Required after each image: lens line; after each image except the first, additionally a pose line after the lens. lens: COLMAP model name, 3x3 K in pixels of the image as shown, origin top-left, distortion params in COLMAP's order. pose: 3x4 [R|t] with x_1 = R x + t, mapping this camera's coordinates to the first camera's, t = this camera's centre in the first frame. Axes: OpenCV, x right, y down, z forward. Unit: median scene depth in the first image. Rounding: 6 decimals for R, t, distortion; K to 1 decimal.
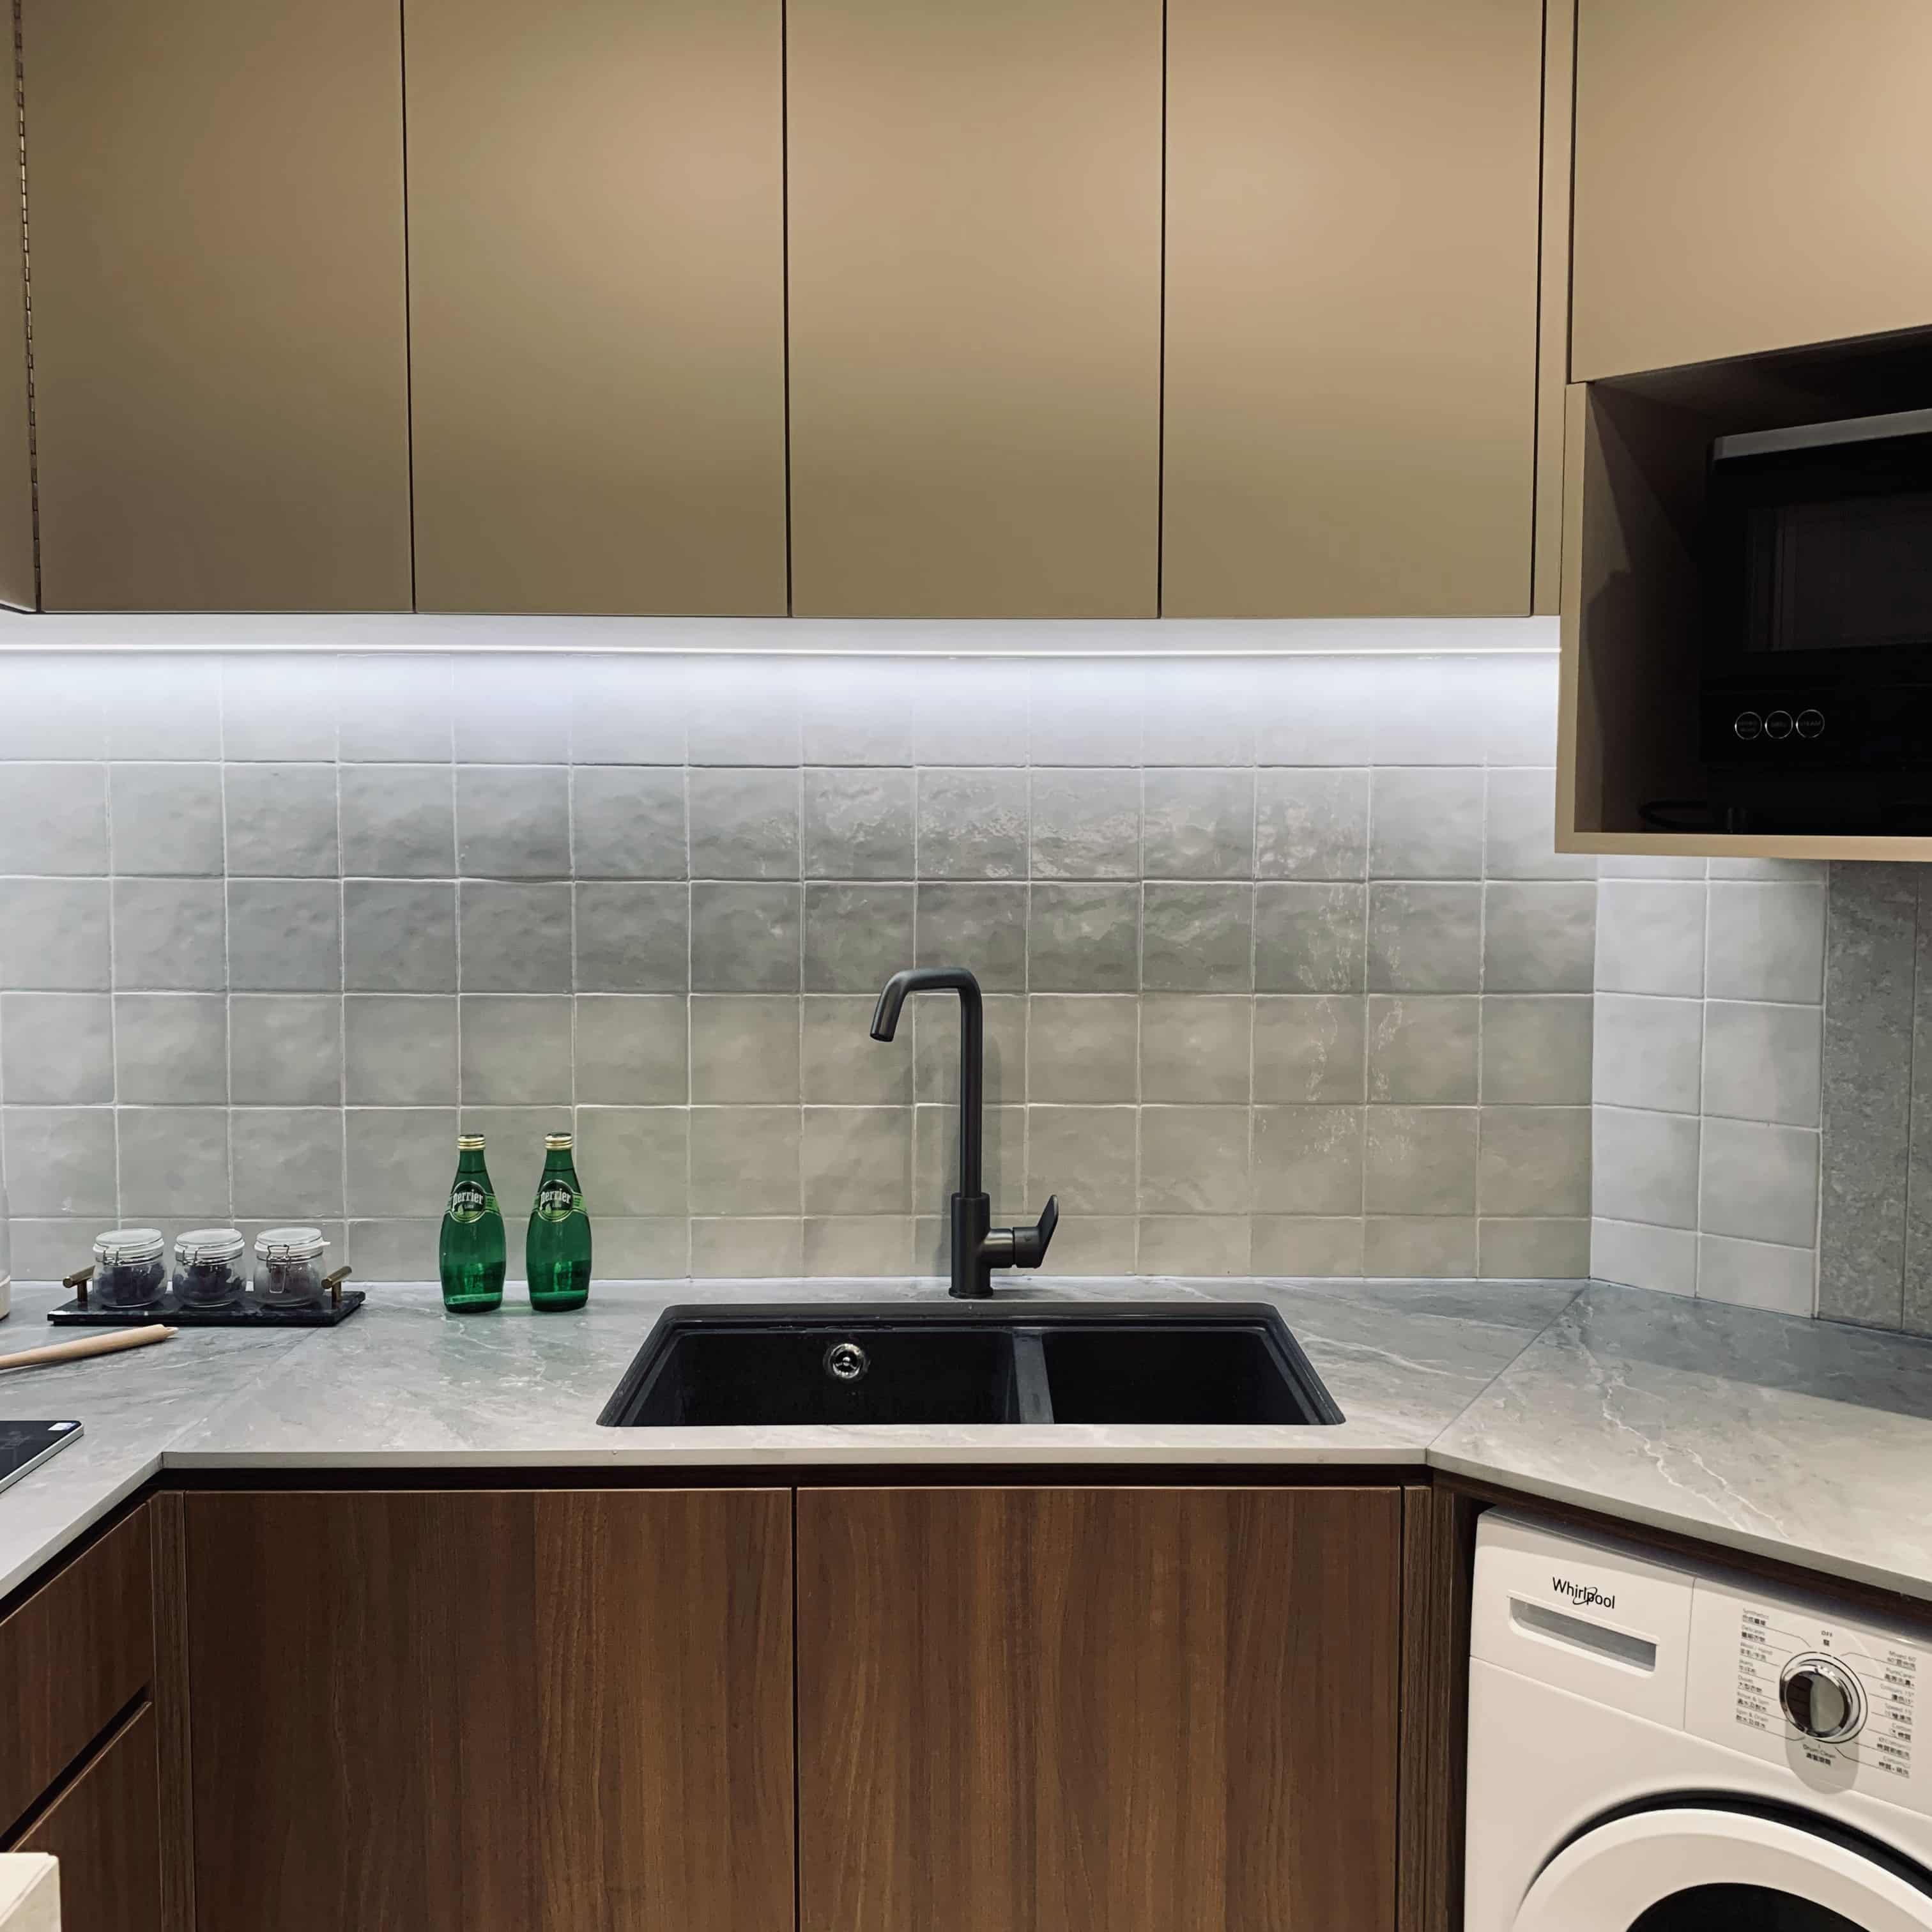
lens RADIAL K [[1938.2, 0, 966.0], [0, 1938.2, 966.0], [0, 0, 1]] dist [0.126060, -0.451424]
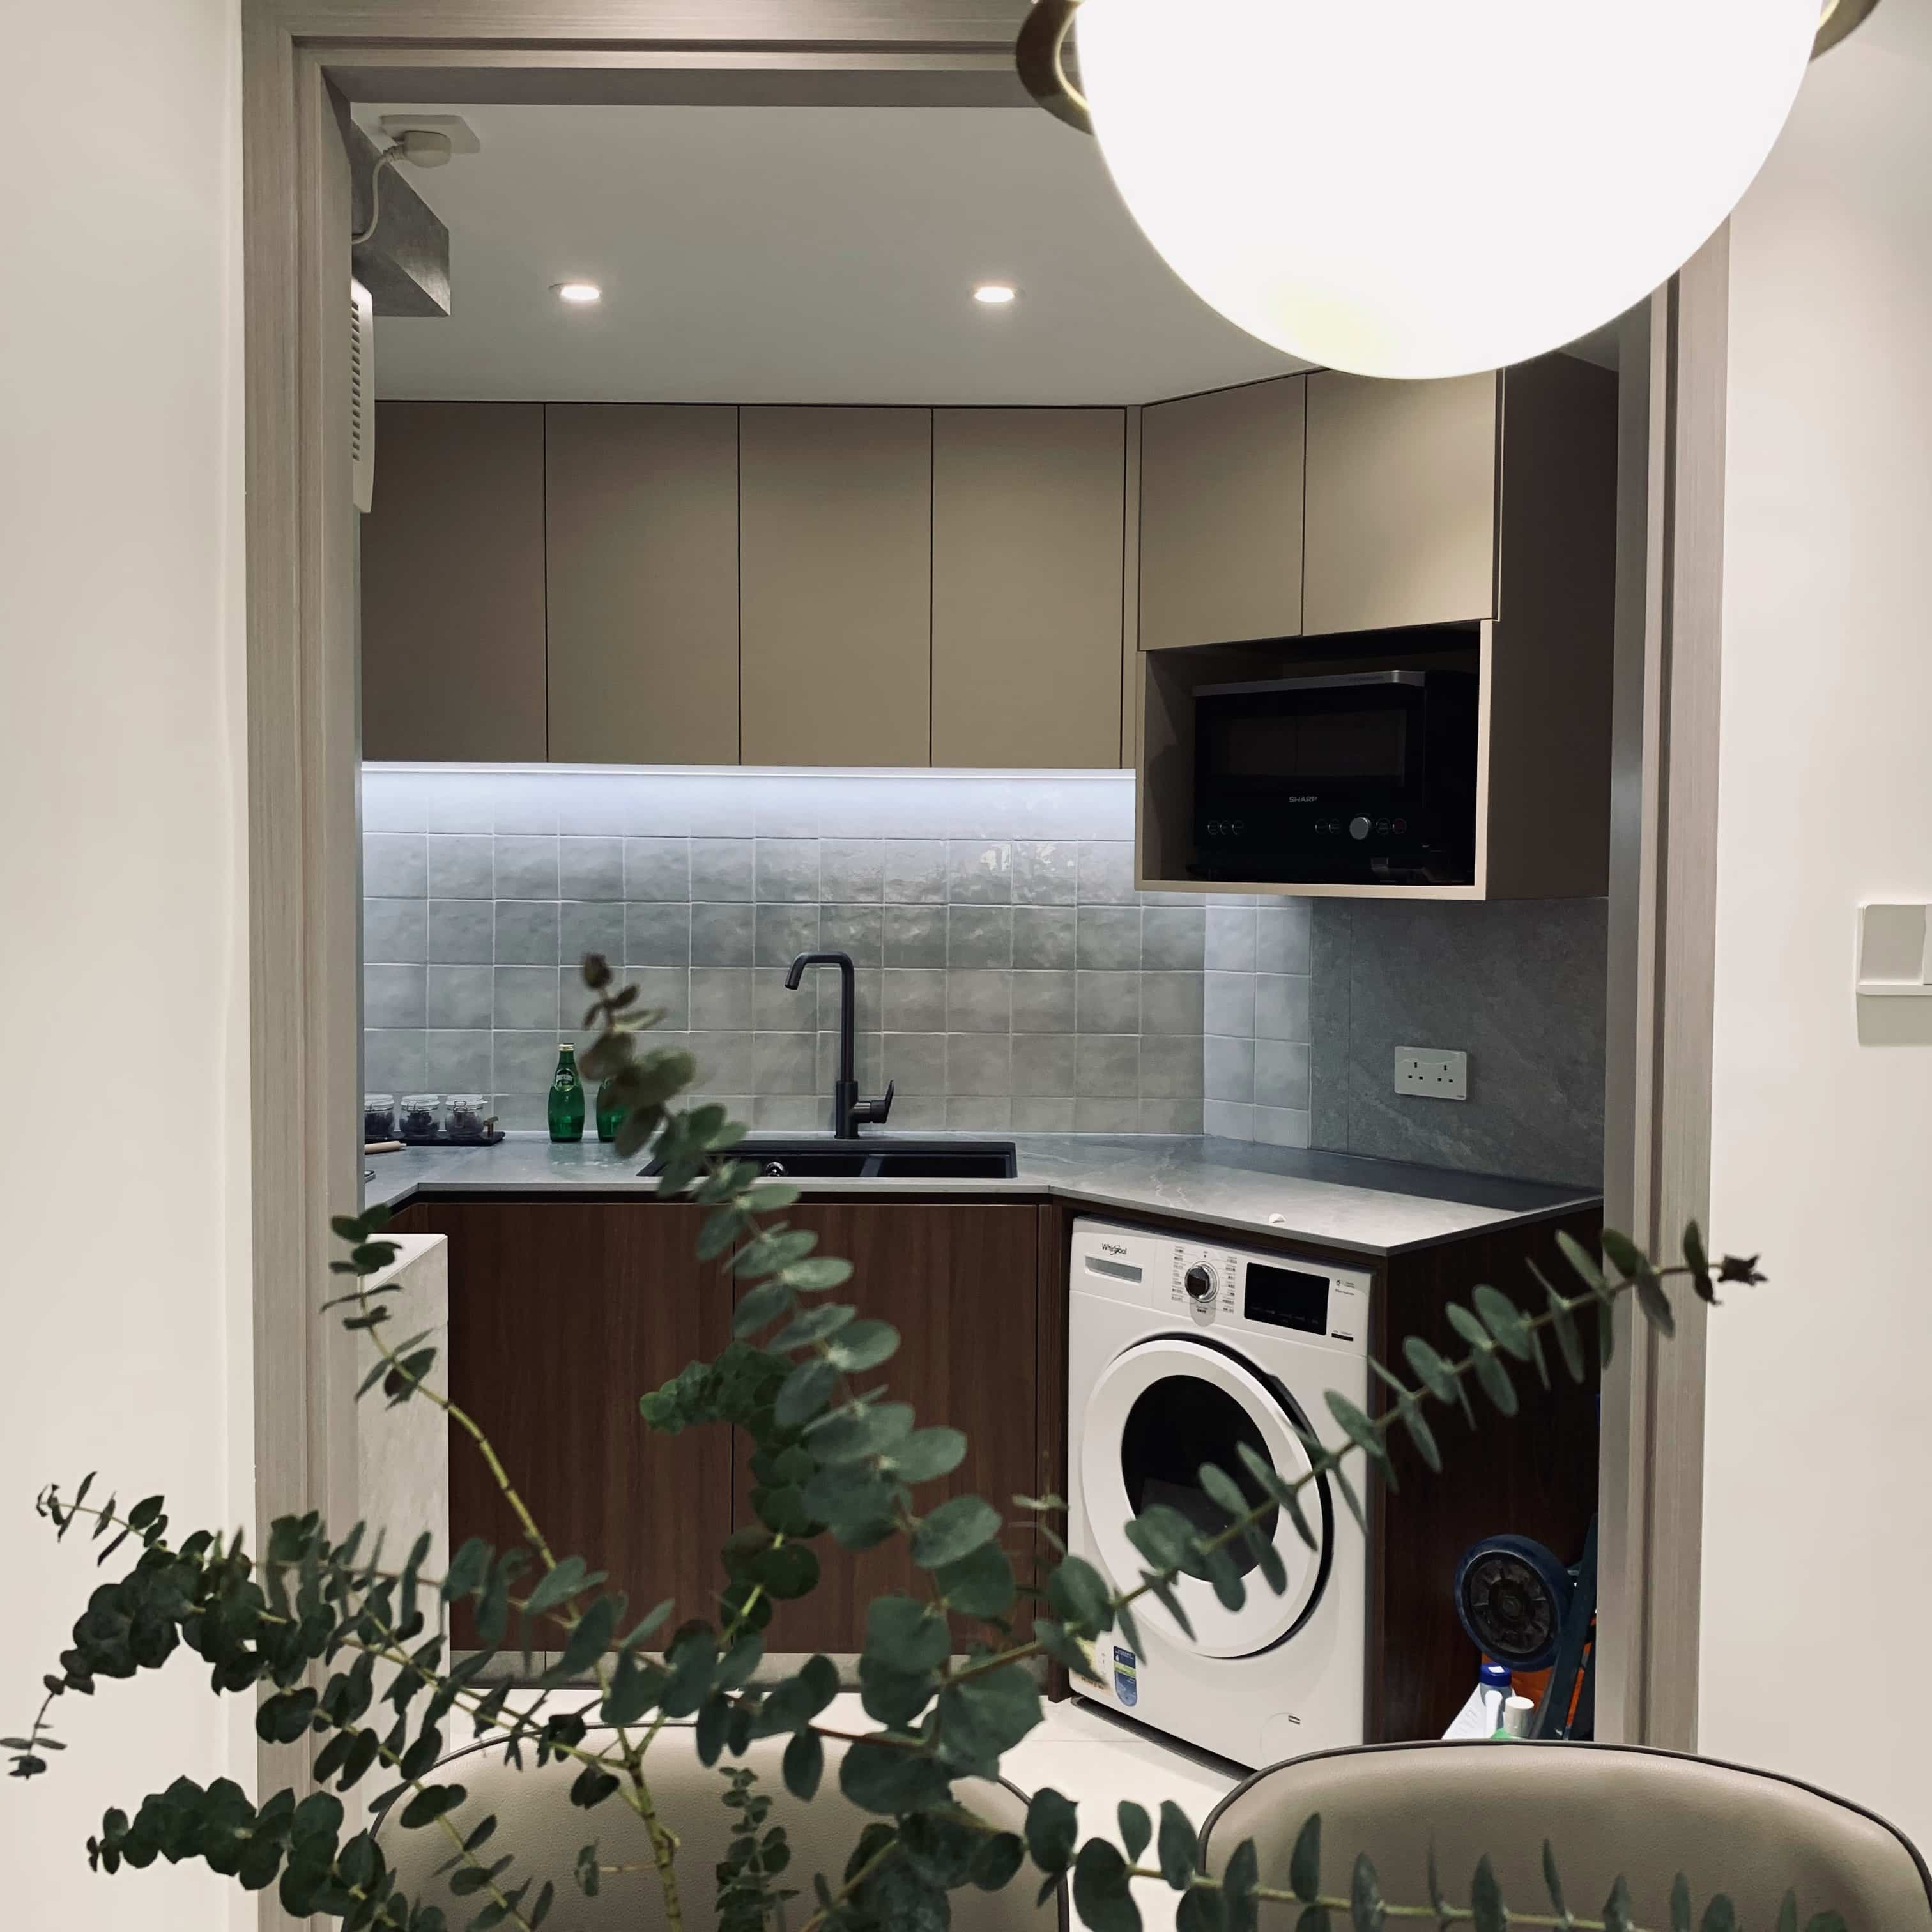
lens RADIAL K [[1935.4, 0, 982.3], [0, 1935.4, 960.7], [0, 0, 1]] dist [0.102202, -0.475931]
pose [[0.999936, 0.007988, -0.007959, 0.138310], [-0.008170, 0.999700, -0.023103, 0.047818], [0.007772, 0.023167, 0.999701, -0.762845]]
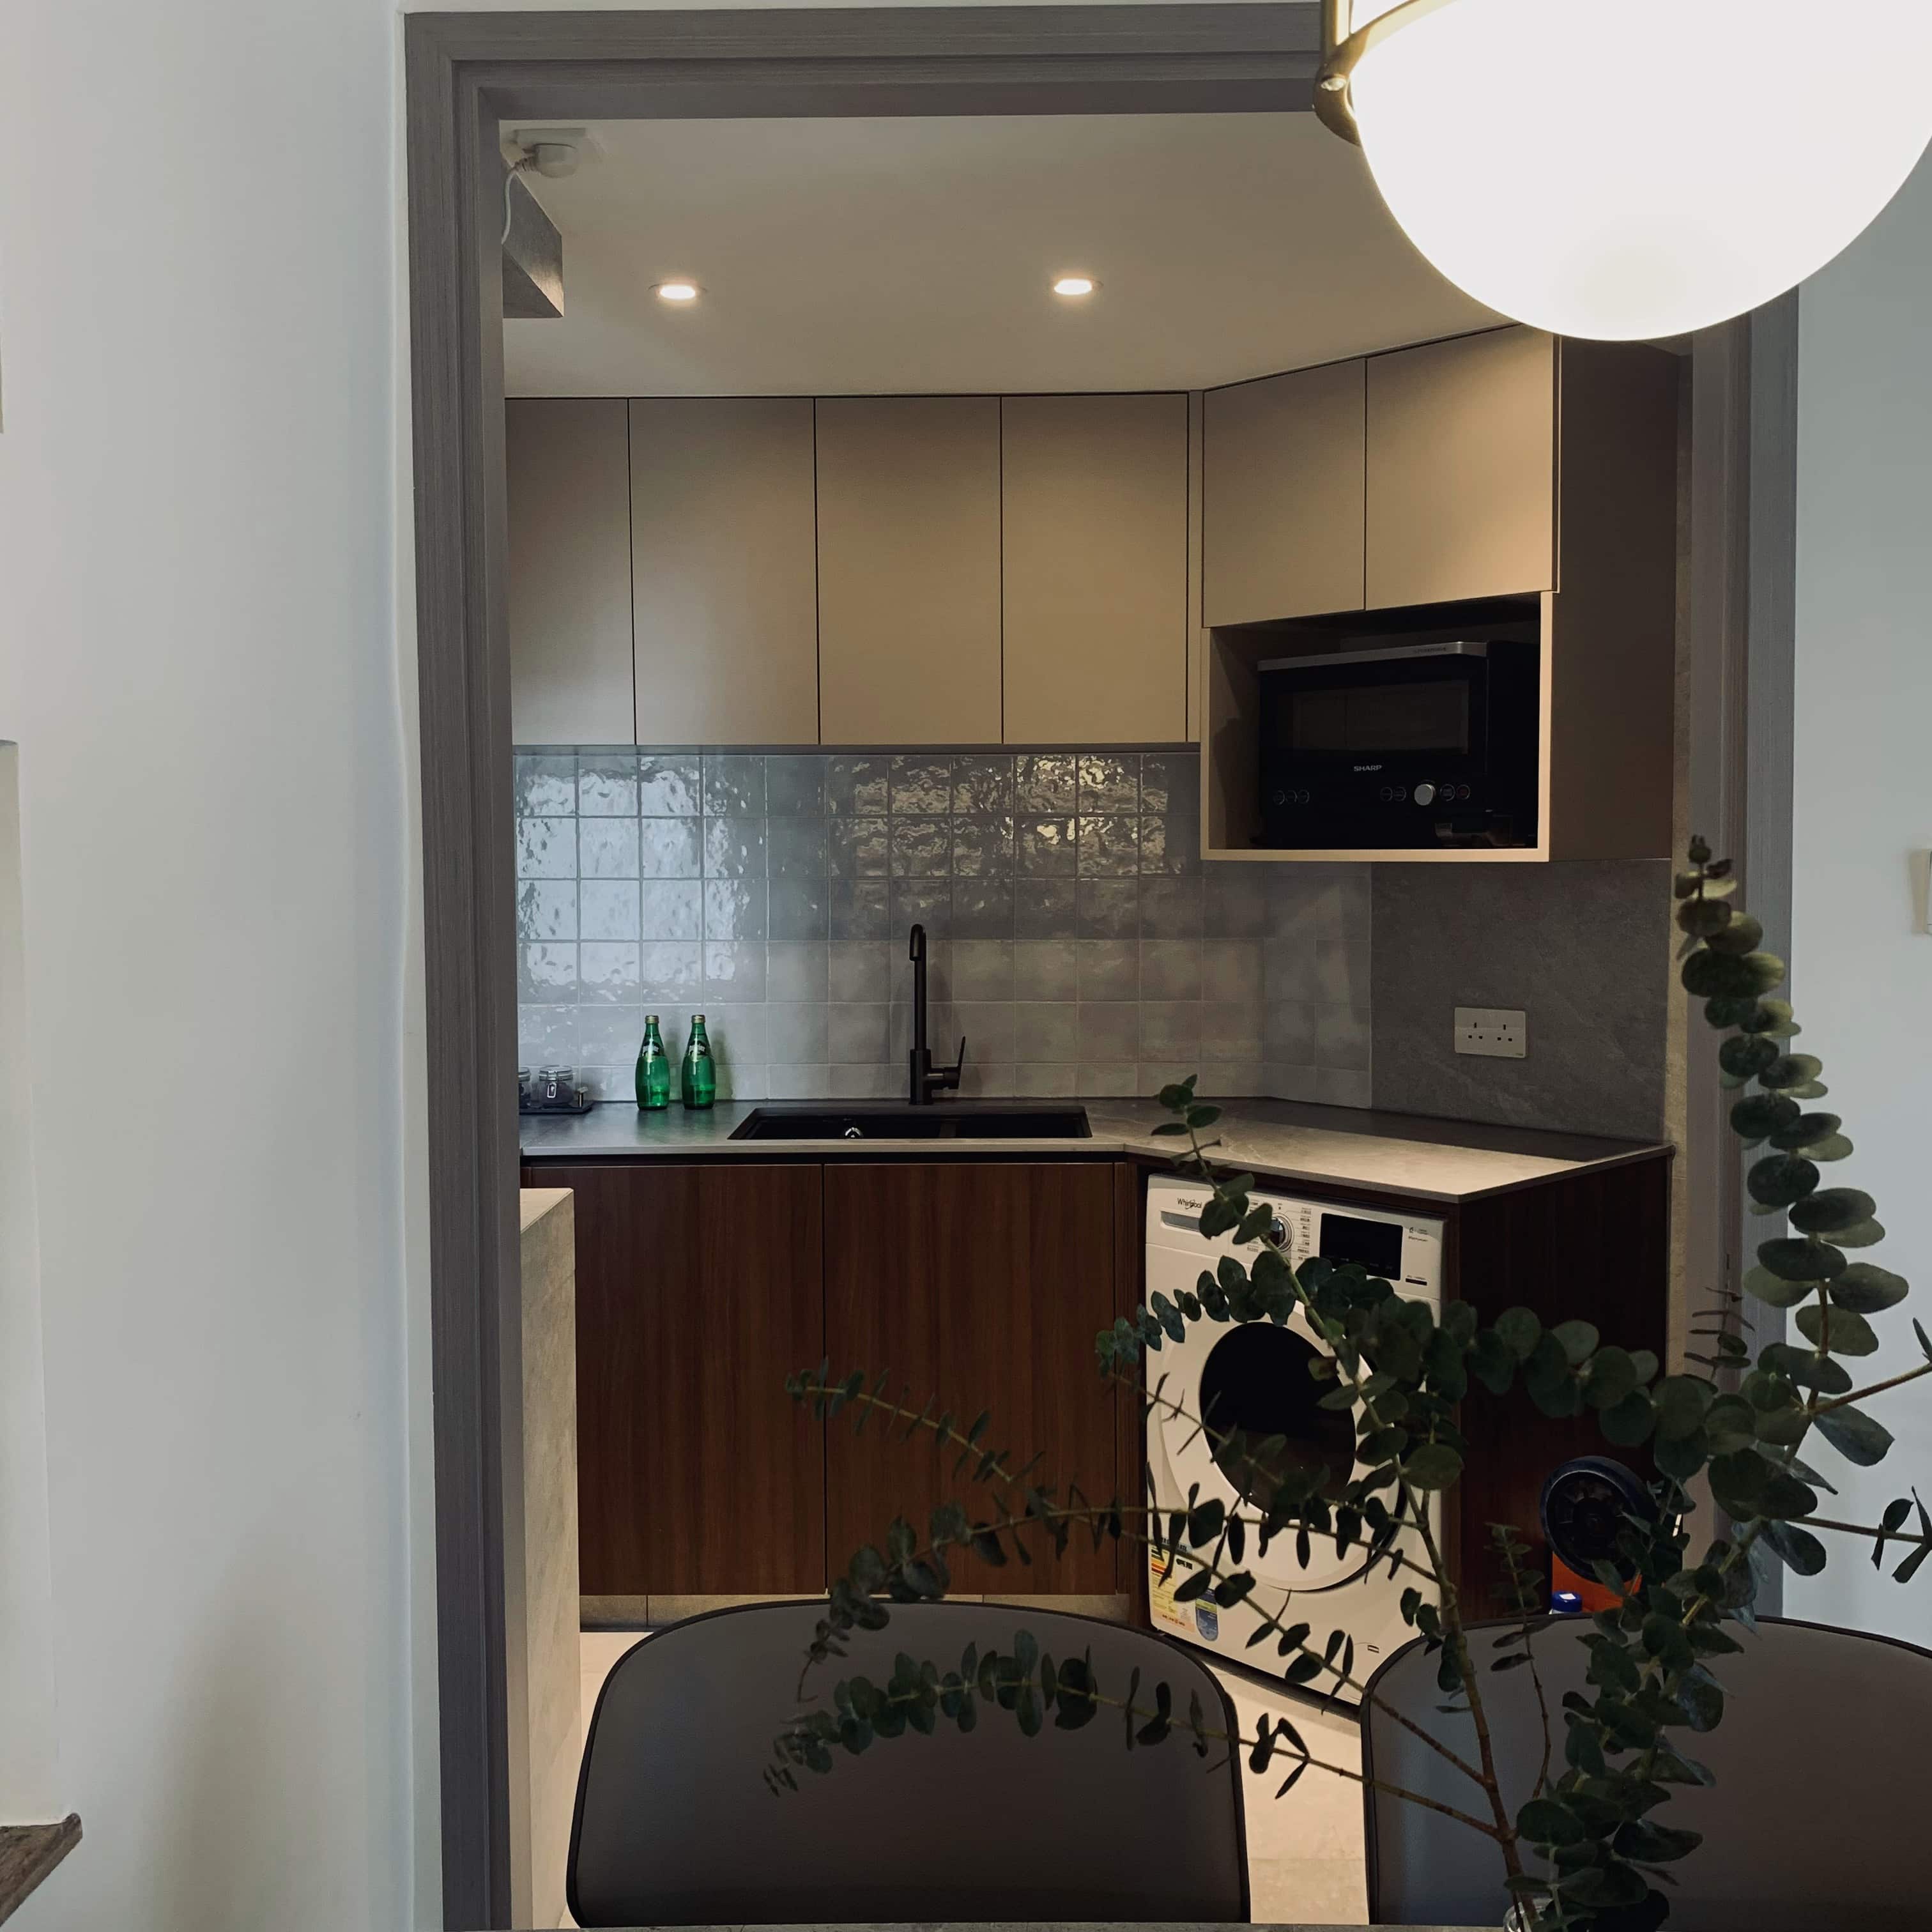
lens RADIAL K [[1928.6, 0, 966.0], [0, 1928.6, 966.0], [0, 0, 1]] dist [0.144943, -0.659351]
pose [[0.999681, -0.004991, -0.024750, 0.090443], [0.004669, 0.999904, -0.013053, 0.063225], [0.024813, 0.012933, 0.999608, -0.822439]]
